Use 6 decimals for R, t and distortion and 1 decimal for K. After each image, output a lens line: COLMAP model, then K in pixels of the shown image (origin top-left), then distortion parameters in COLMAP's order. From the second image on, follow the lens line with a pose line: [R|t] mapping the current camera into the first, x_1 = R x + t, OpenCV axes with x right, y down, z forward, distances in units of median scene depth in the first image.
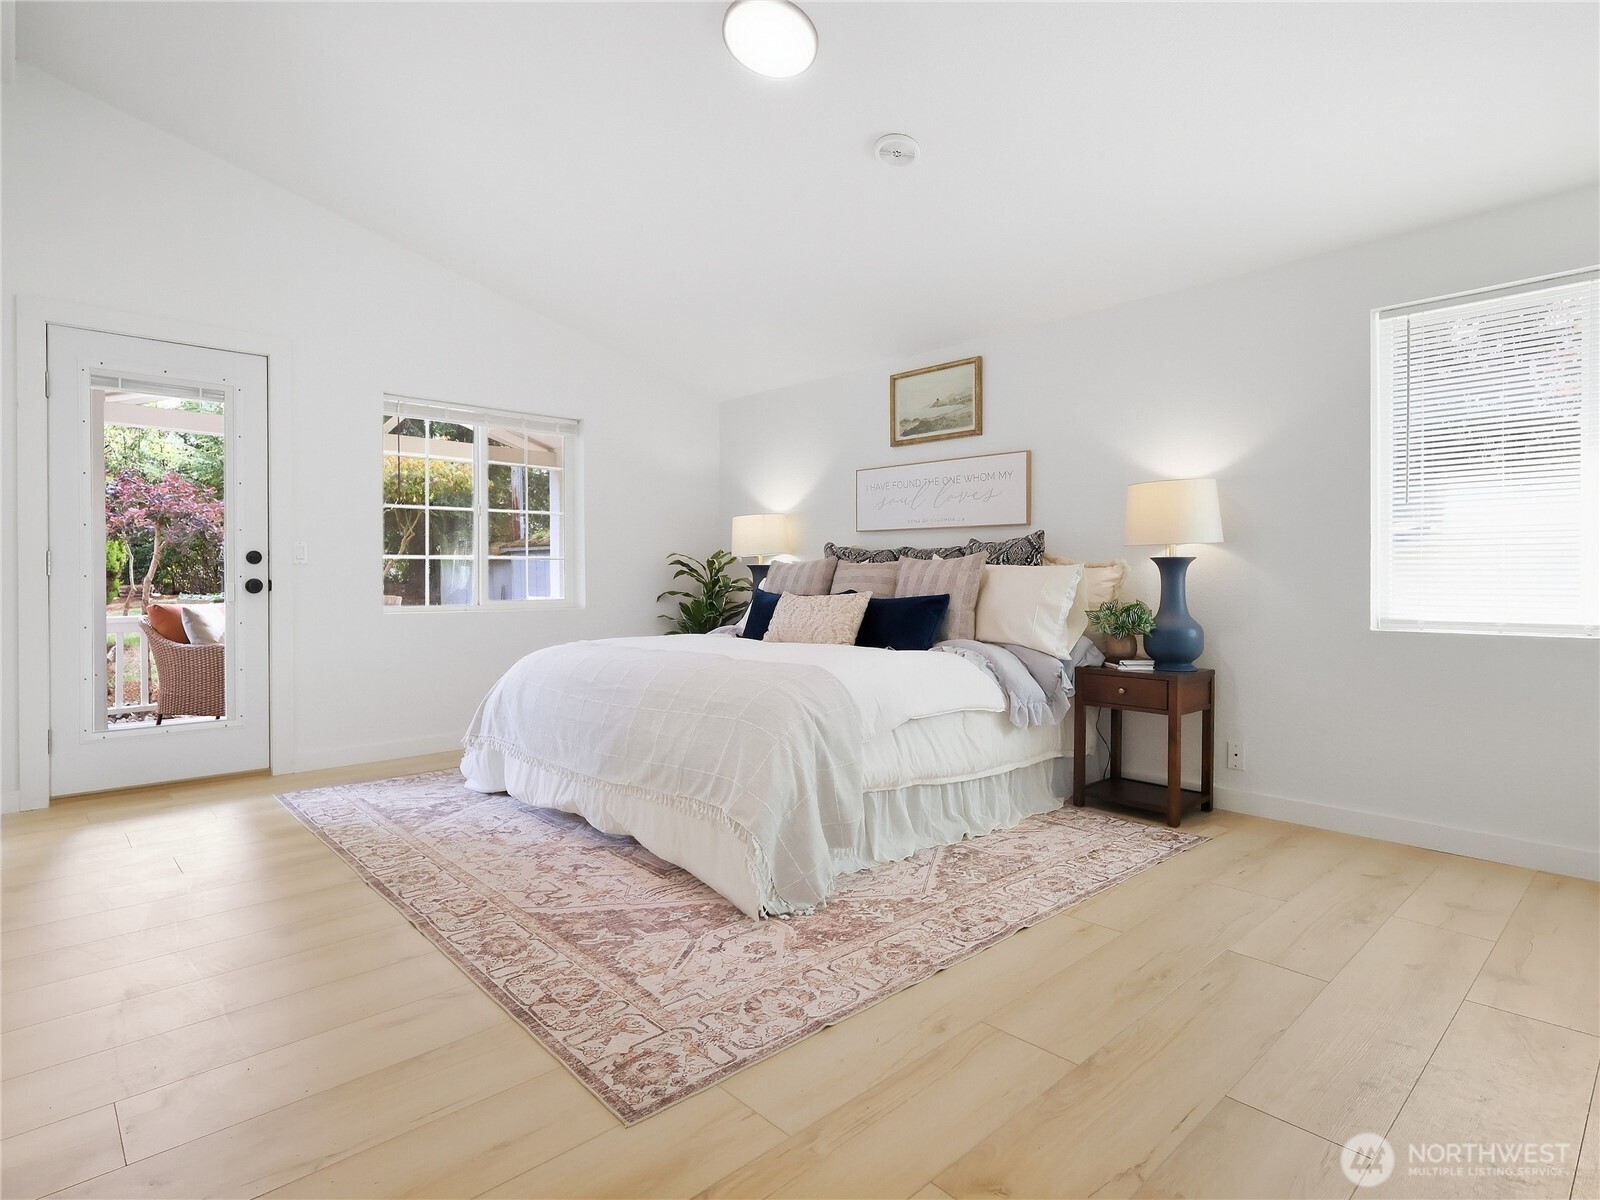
lens RADIAL K [[865.0, 0, 795.6], [0, 865.0, 589.1], [0, 0, 1]] dist [-0.003892, 0.002751]
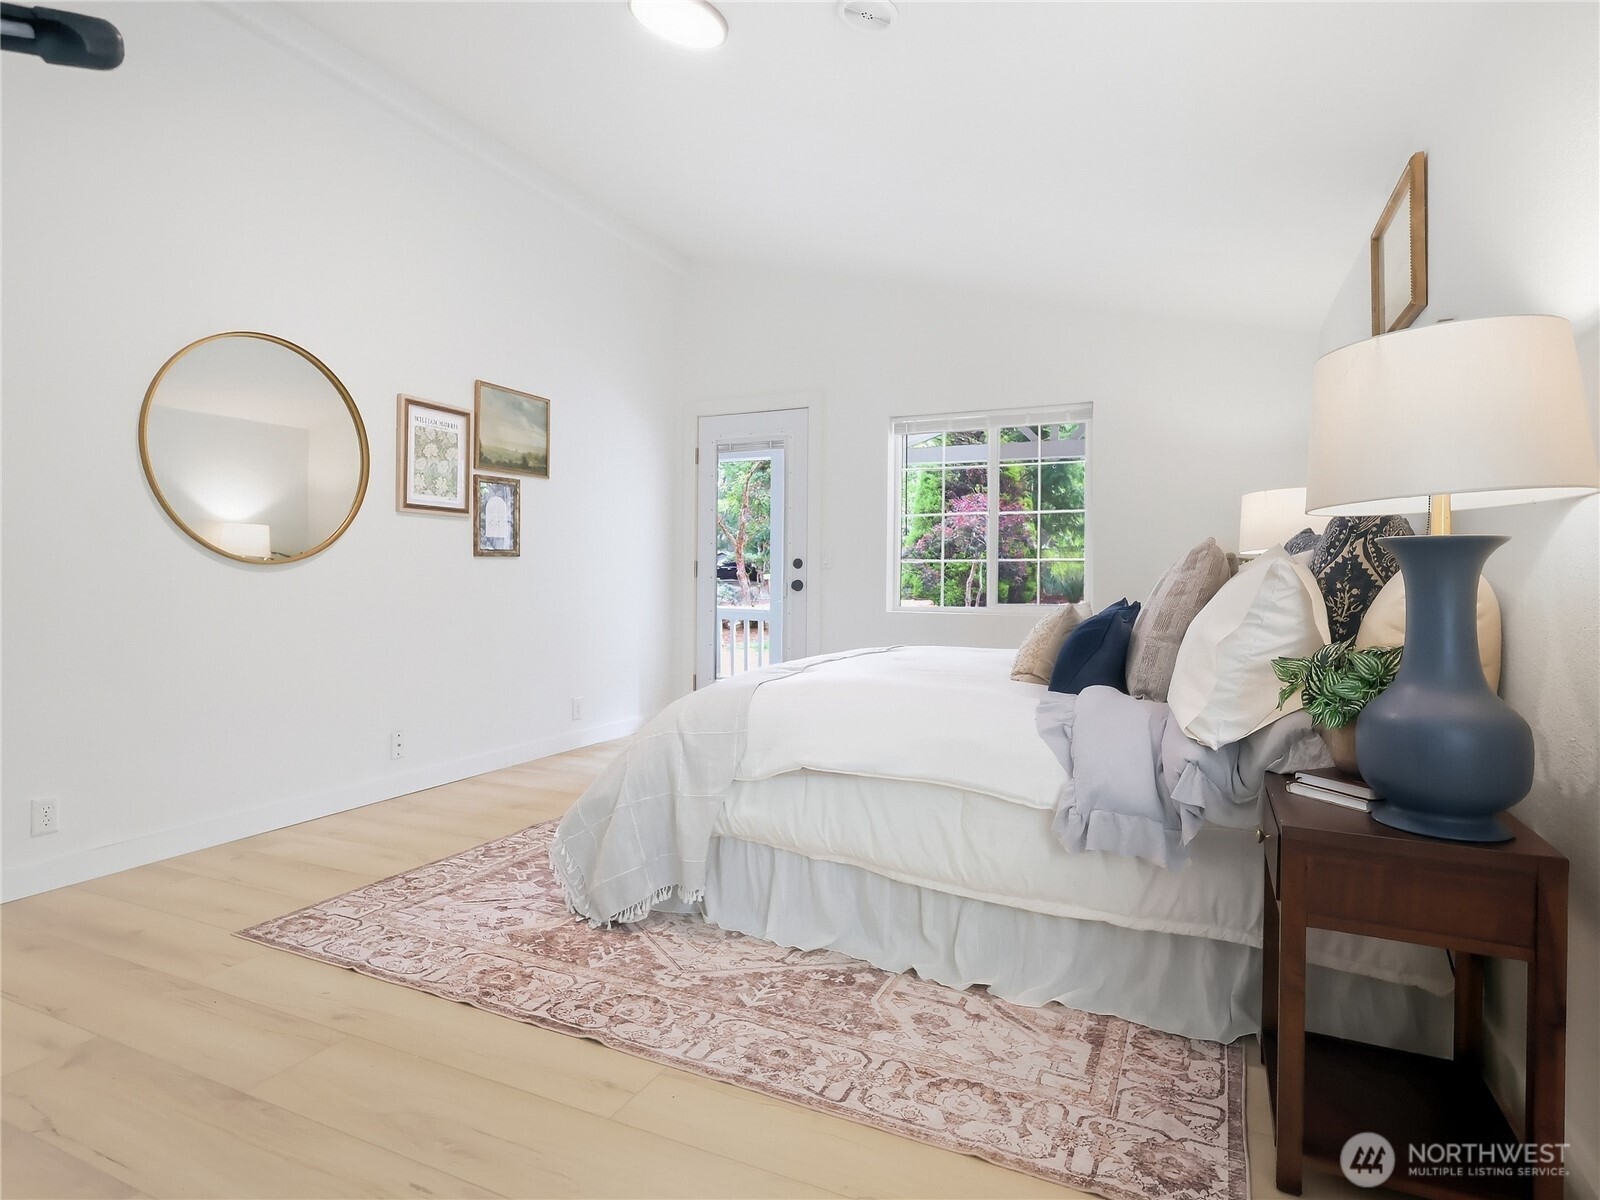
lens RADIAL K [[865.0, 0, 765.9], [0, 865.0, 580.8], [0, 0, 1]] dist [-0.003892, 0.002751]
pose [[0.361720, 0.007606, -0.932256, 1.000806], [-0.019510, 0.999809, 0.000587, -0.018283], [0.932083, 0.017975, 0.361799, 0.832484]]
